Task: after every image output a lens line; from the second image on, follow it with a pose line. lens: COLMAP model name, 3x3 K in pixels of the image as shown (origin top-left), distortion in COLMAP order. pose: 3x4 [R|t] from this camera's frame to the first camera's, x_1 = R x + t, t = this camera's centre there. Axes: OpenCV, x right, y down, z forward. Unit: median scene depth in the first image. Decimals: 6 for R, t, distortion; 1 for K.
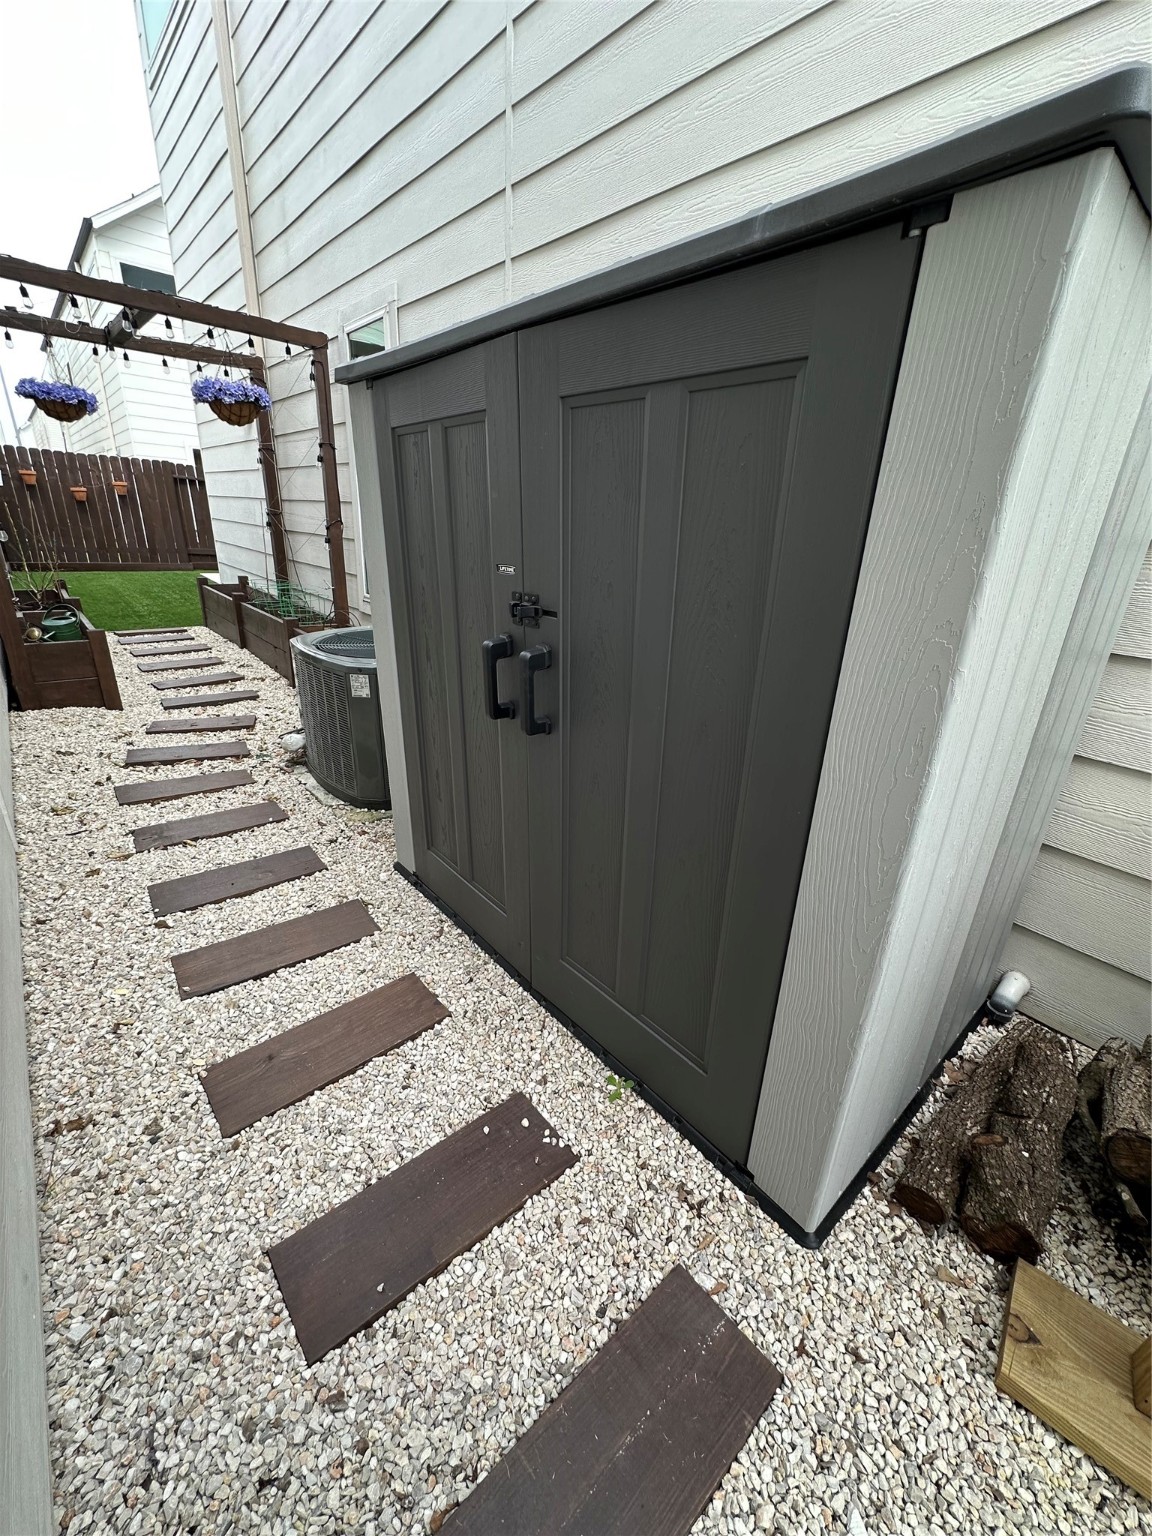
lens RADIAL K [[613.8, 0, 585.4], [0, 613.8, 768.1], [0, 0, 1]] dist [-0.007016, -0.000573]
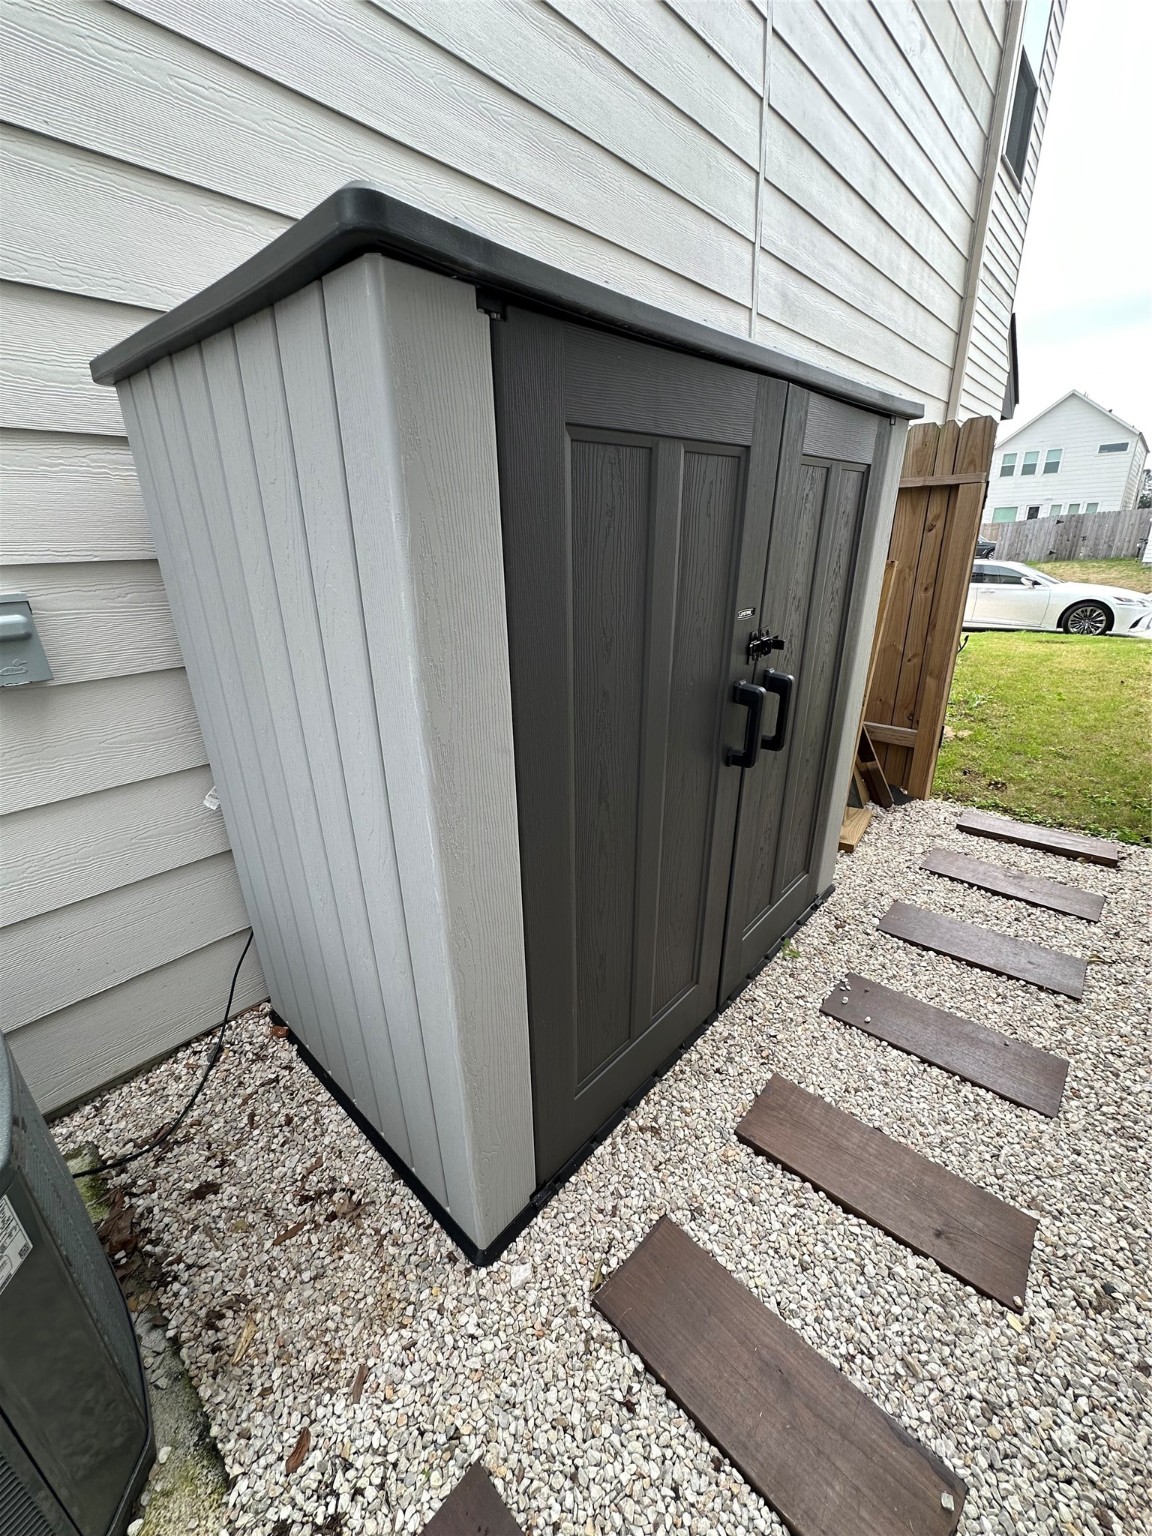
lens RADIAL K [[613.8, 0, 580.8], [0, 613.8, 762.0], [0, 0, 1]] dist [-0.007016, -0.000573]
pose [[-0.111542, -0.392723, 0.912868, -0.952167], [0.386077, 0.829317, 0.403953, -0.551125], [-0.915698, 0.397495, 0.059117, 1.131891]]
